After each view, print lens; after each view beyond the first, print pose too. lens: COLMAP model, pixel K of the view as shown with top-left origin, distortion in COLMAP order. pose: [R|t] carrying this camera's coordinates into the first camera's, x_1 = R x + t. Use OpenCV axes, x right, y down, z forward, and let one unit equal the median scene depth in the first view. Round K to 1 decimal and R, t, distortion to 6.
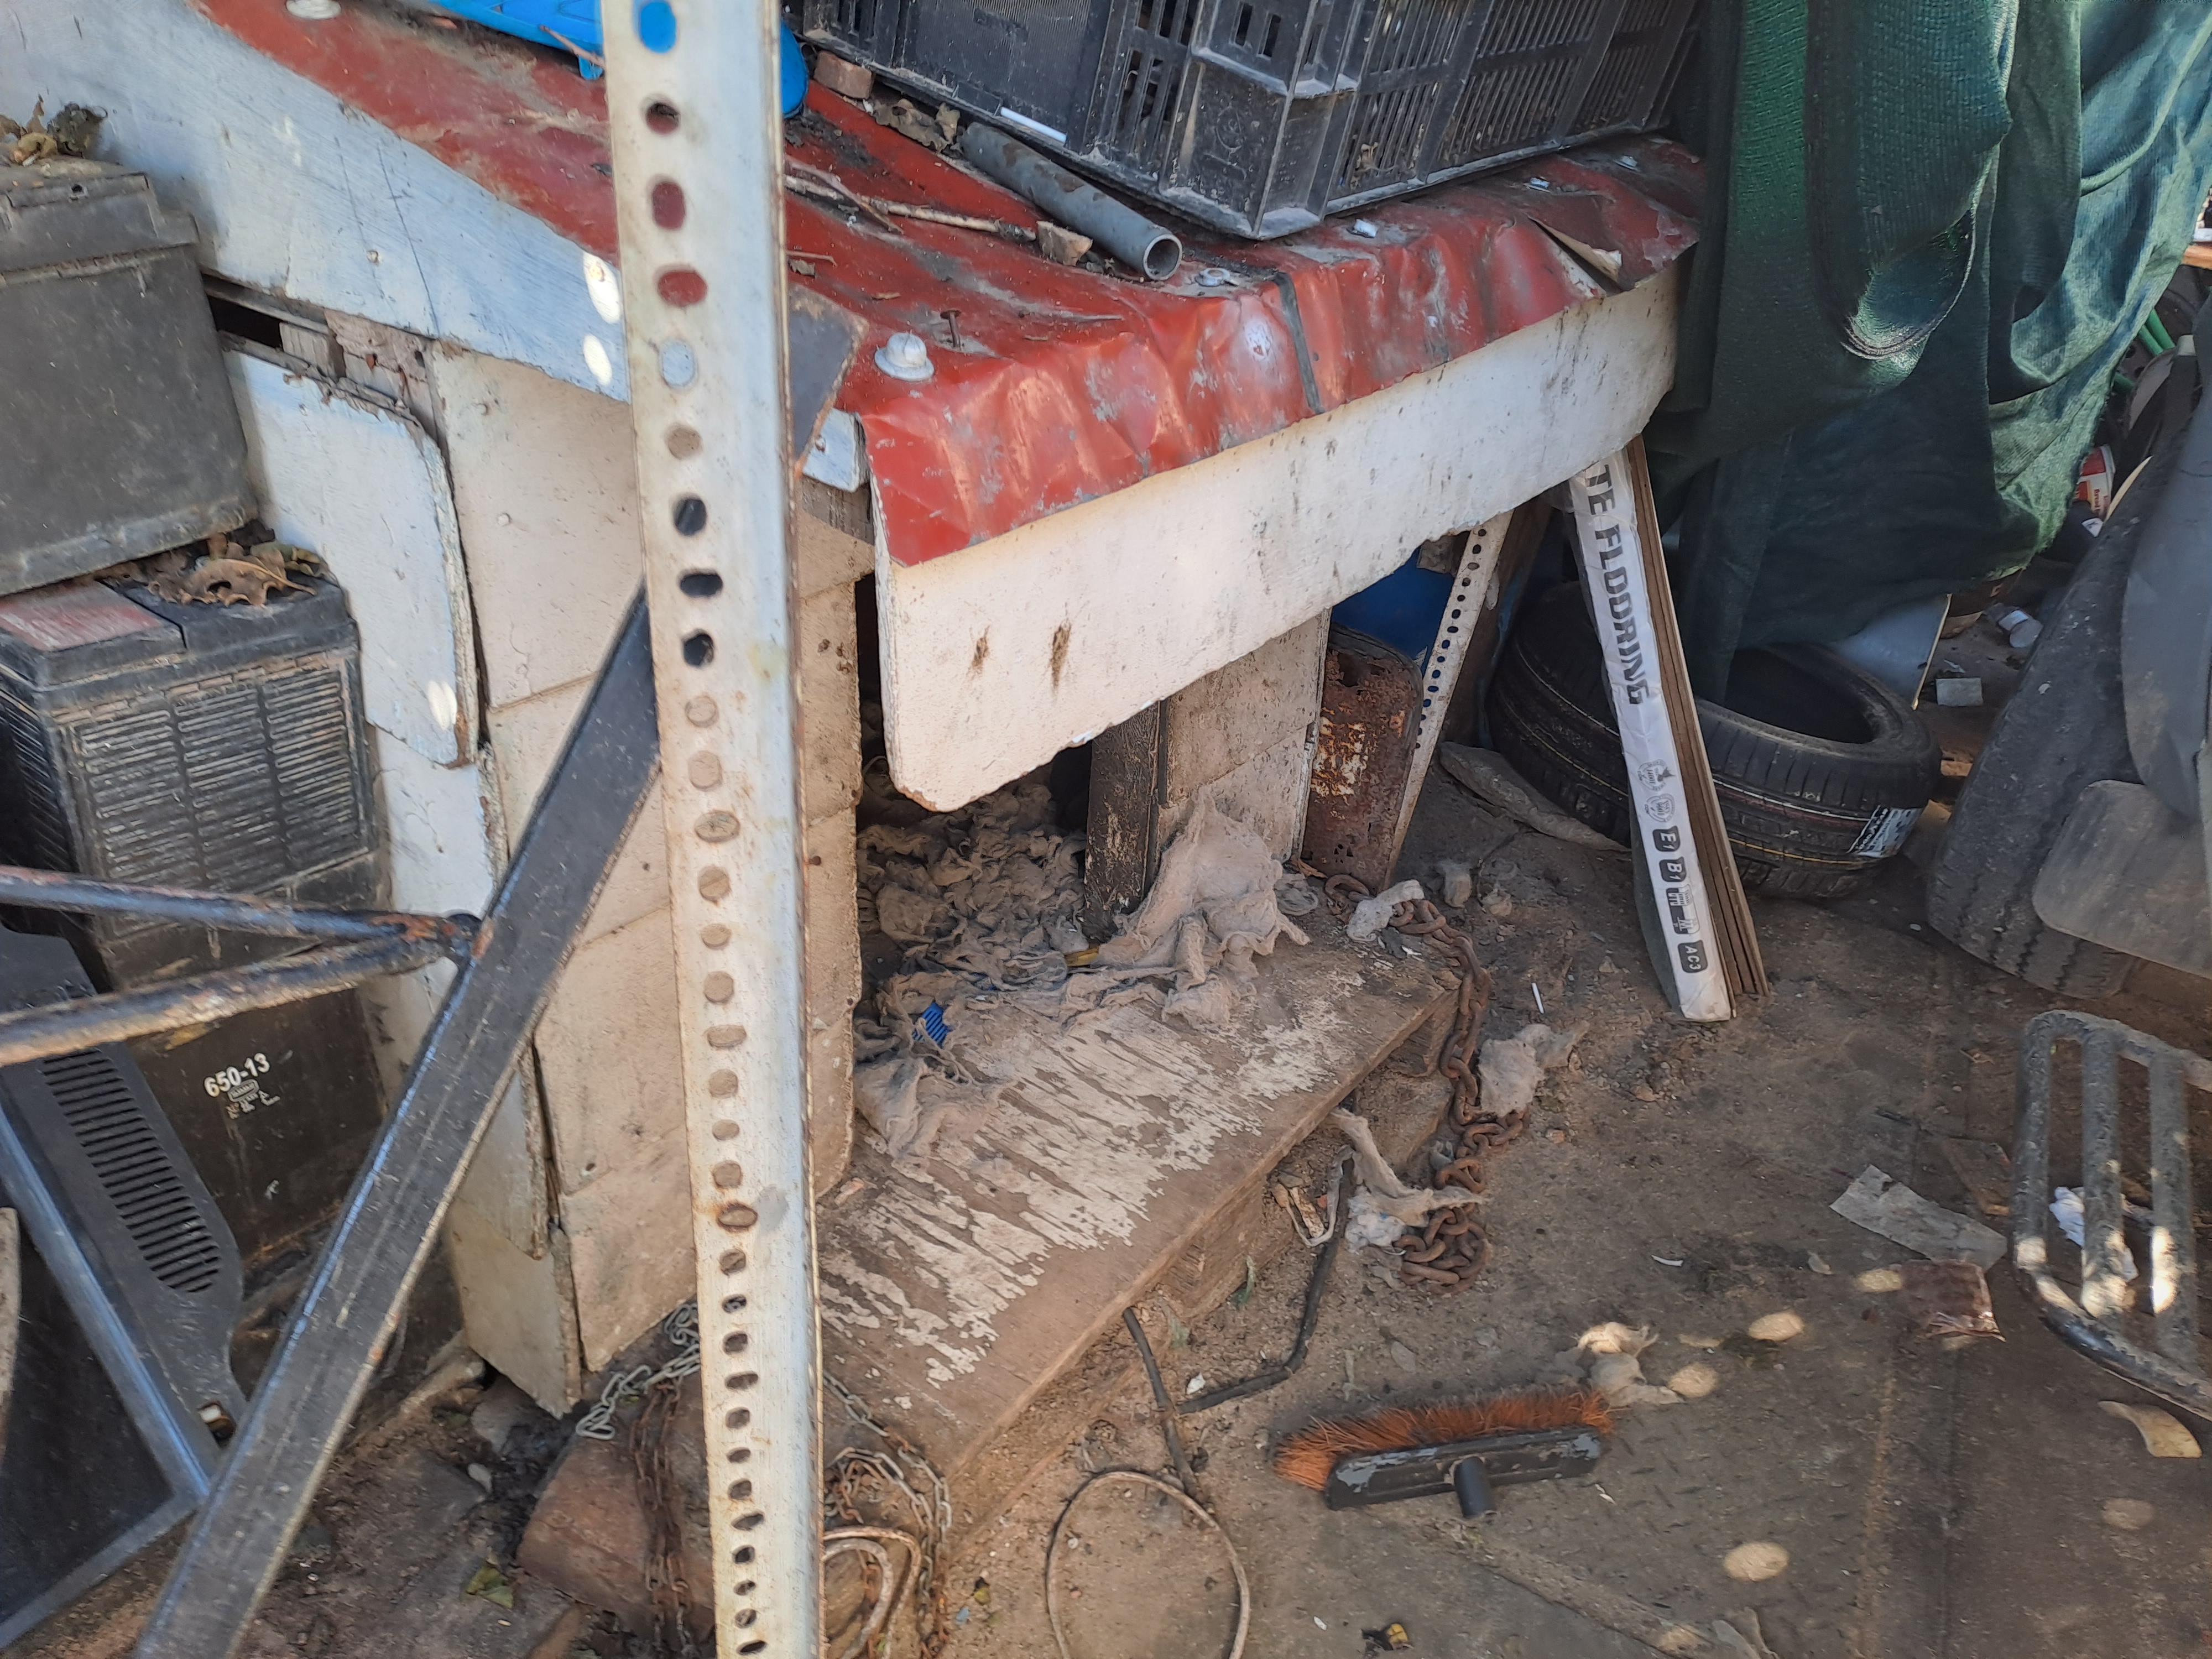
lens RADIAL K [[1595.8, 0, 1092.1], [0, 1595.8, 823.1], [0, 0, 1]] dist [0.036043, -0.028049]
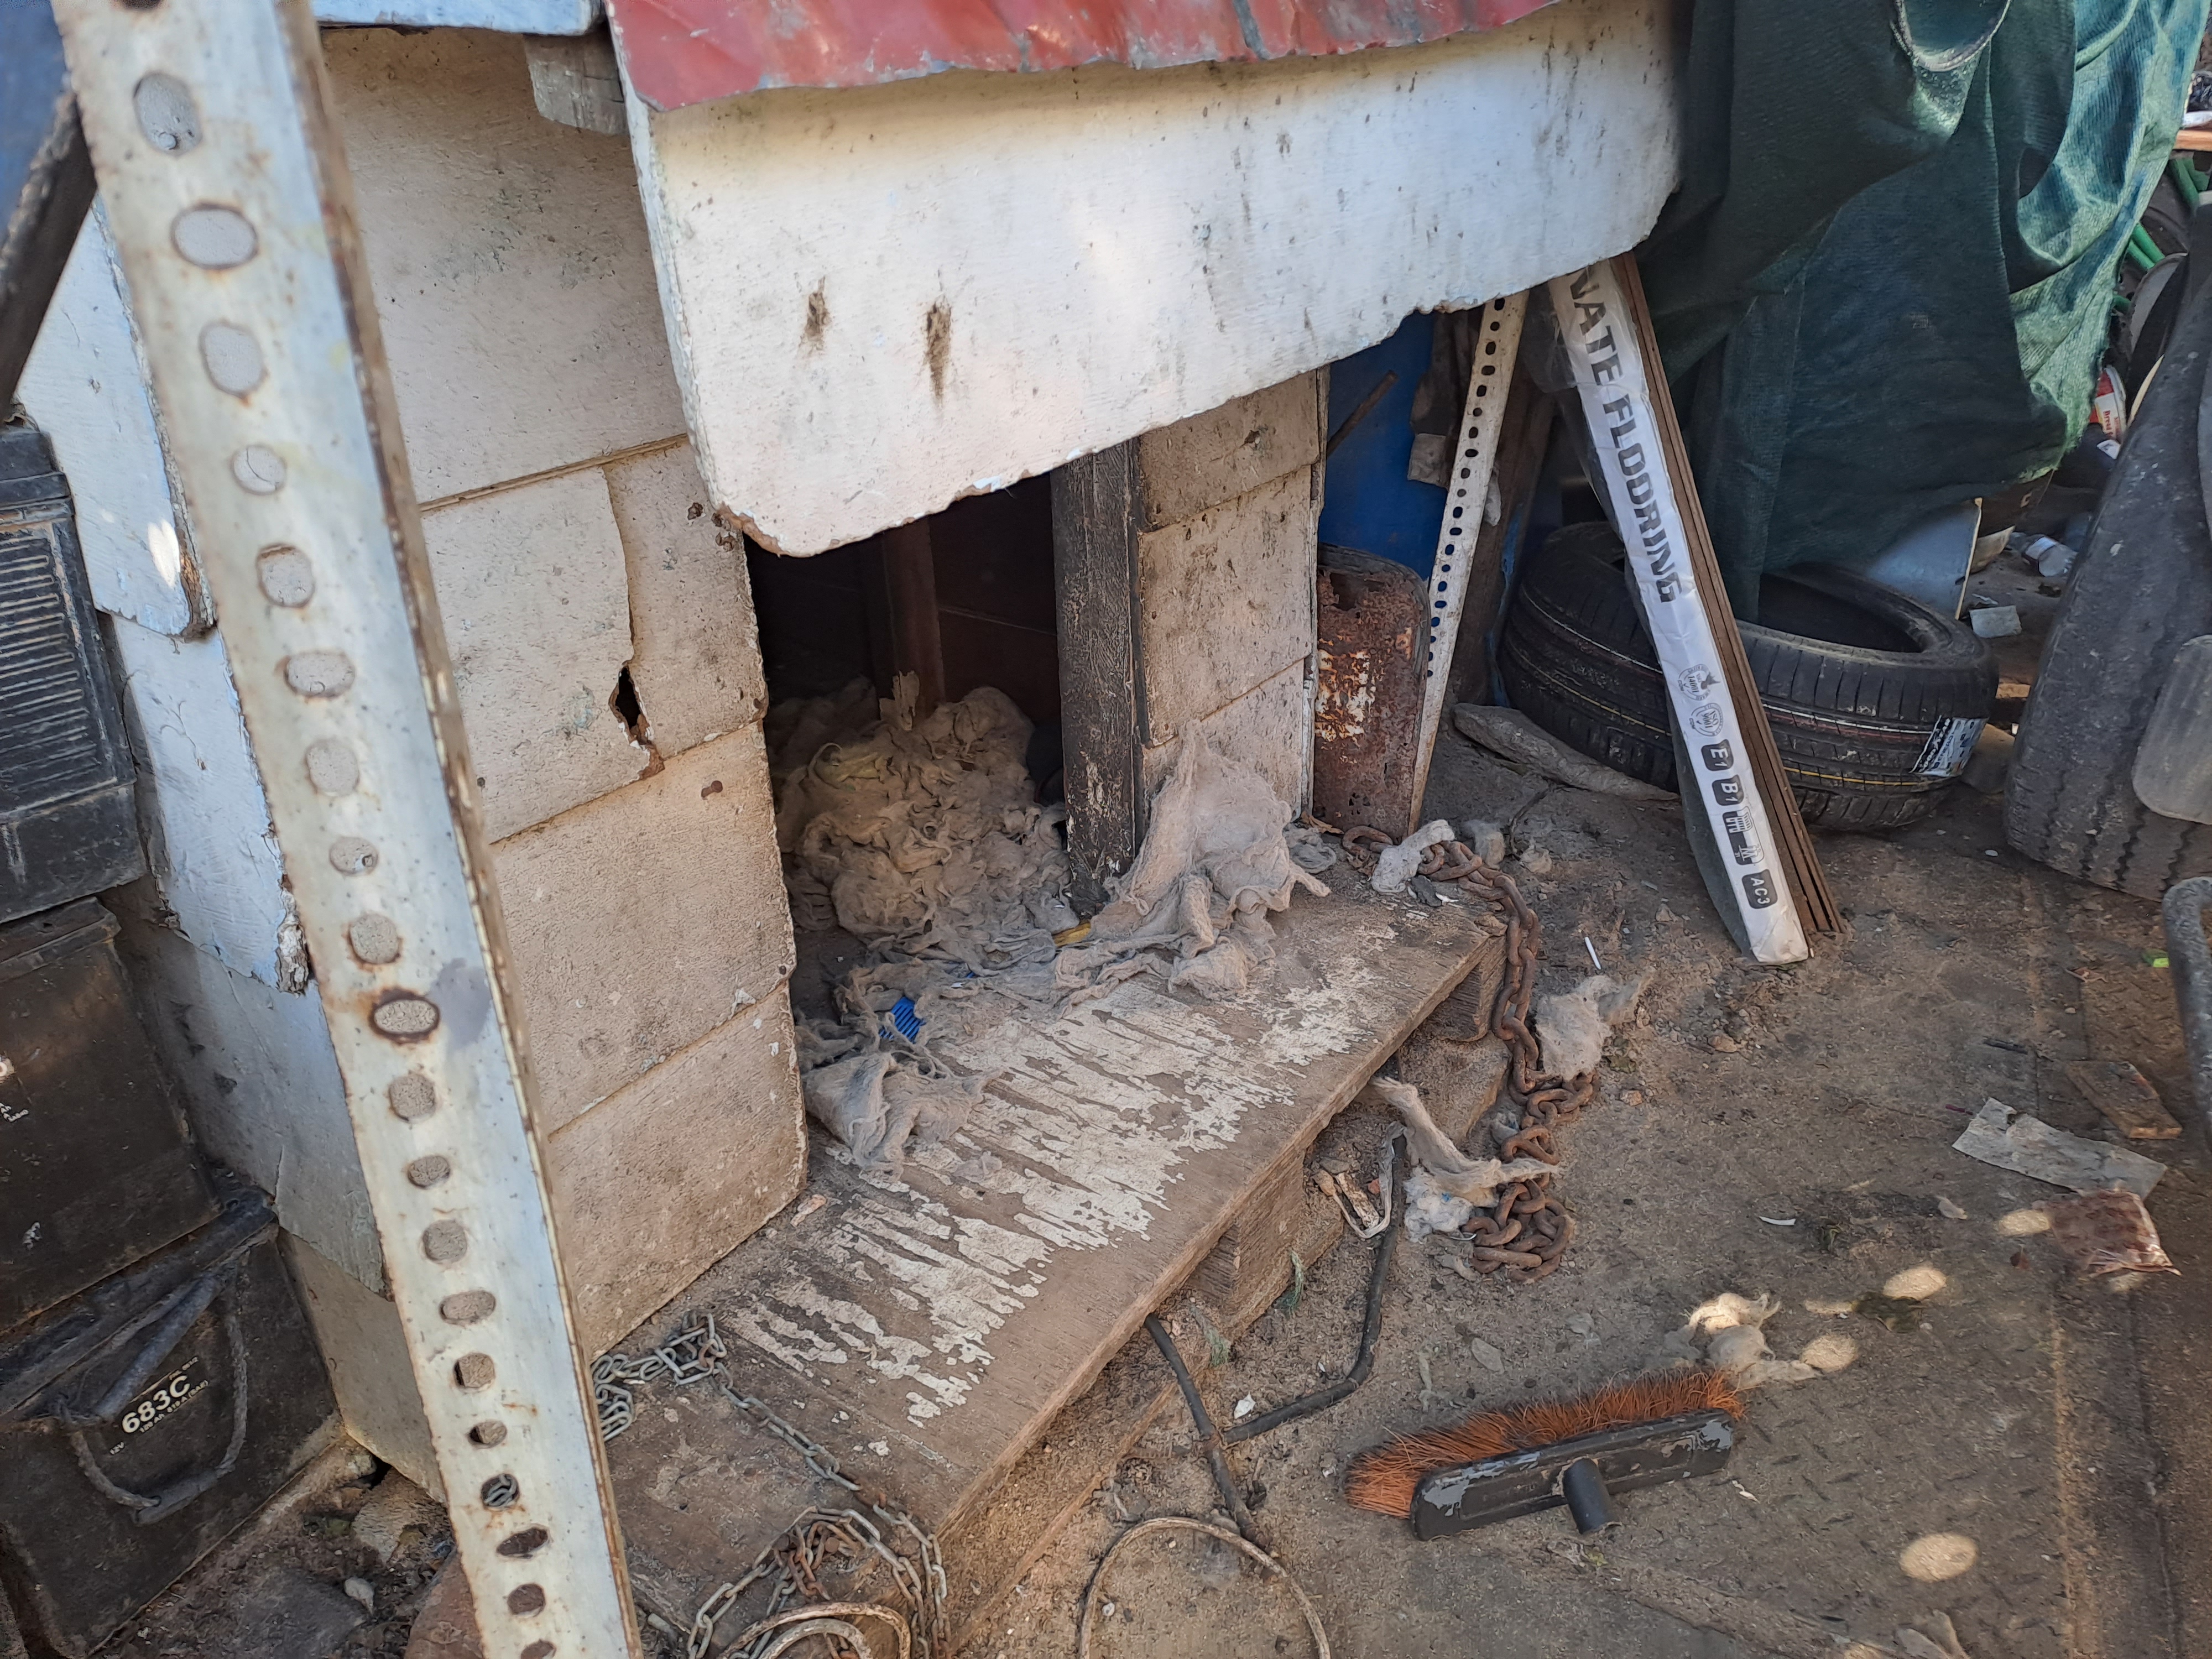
lens RADIAL K [[1595.8, 0, 1125.7], [0, 1595.8, 827.3], [0, 0, 1]] dist [0.036043, -0.028049]
pose [[0.995762, -0.091045, 0.012987, 0.018592], [0.091638, 0.994189, -0.056490, 0.085345], [-0.007769, 0.057441, 0.998319, 0.138928]]
